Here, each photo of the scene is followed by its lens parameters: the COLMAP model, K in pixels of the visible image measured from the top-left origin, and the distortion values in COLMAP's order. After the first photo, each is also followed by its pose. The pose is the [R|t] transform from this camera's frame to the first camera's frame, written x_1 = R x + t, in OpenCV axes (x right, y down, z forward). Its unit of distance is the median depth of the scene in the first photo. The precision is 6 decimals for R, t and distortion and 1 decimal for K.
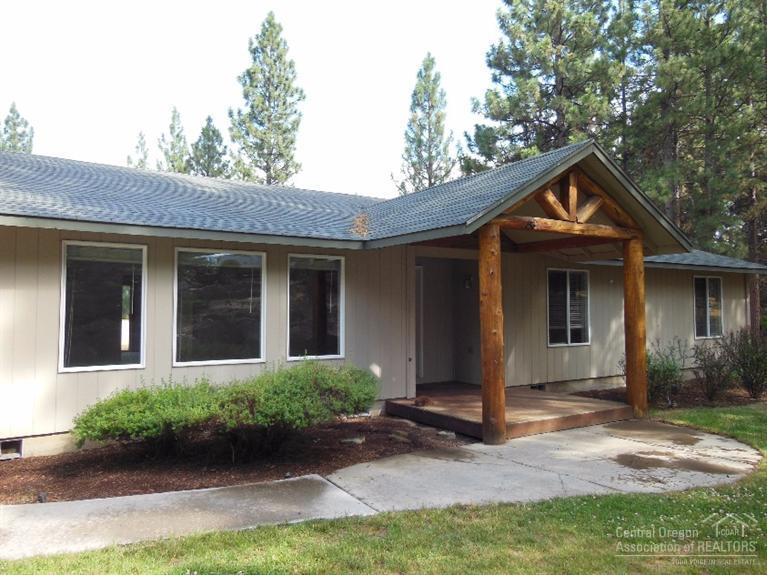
lens RADIAL K [[550.8, 0, 383.5], [0, 550.8, 287.5], [0, 0, 1]] dist [0.031080, 0.004528]
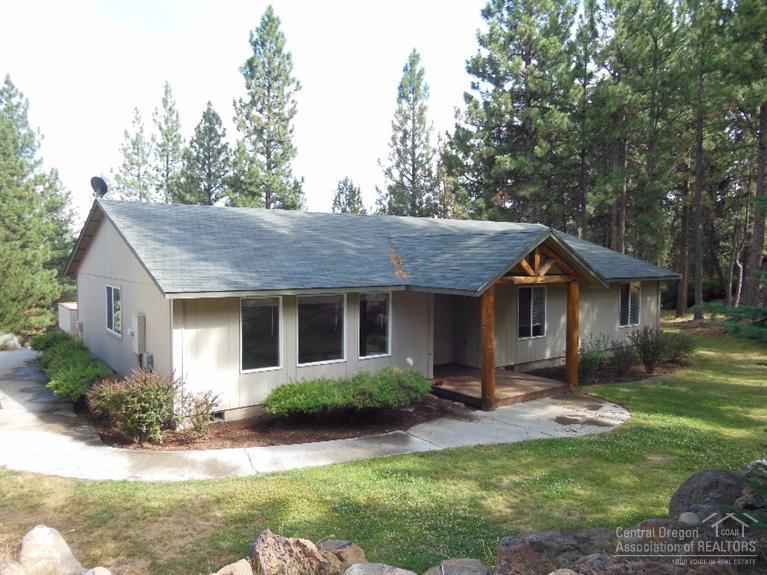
lens RADIAL K [[550.8, 0, 383.5], [0, 550.8, 287.5], [0, 0, 1]] dist [0.031080, 0.004528]
pose [[0.997929, 0.001591, 0.064312, -0.149025], [-0.007580, 0.995639, 0.092984, -0.161966], [-0.063884, -0.093278, 0.993588, -0.414061]]
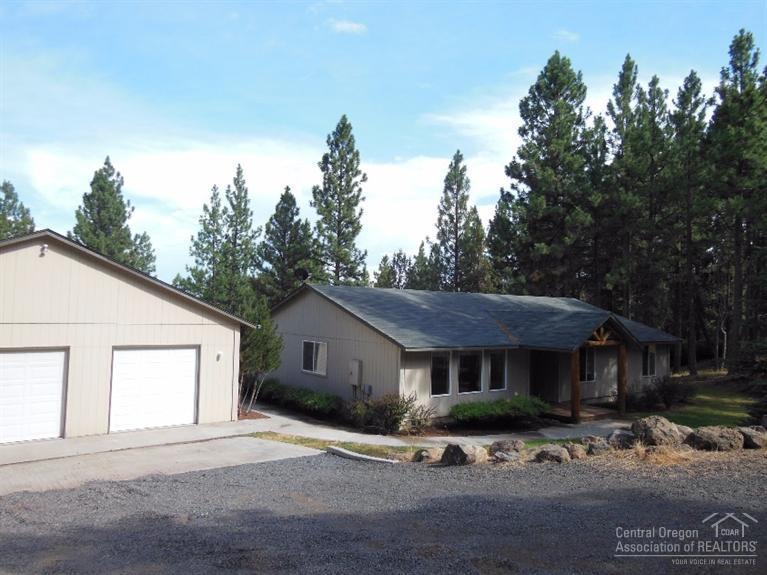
lens RADIAL K [[556.2, 0, 385.3], [0, 556.2, 291.9], [0, 0, 1]] dist [0.001605, 0.087511]
pose [[0.995402, 0.029088, 0.091259, -0.647652], [-0.029542, 0.999557, 0.003630, -0.230628], [-0.091113, -0.006309, 0.995821, -1.075479]]
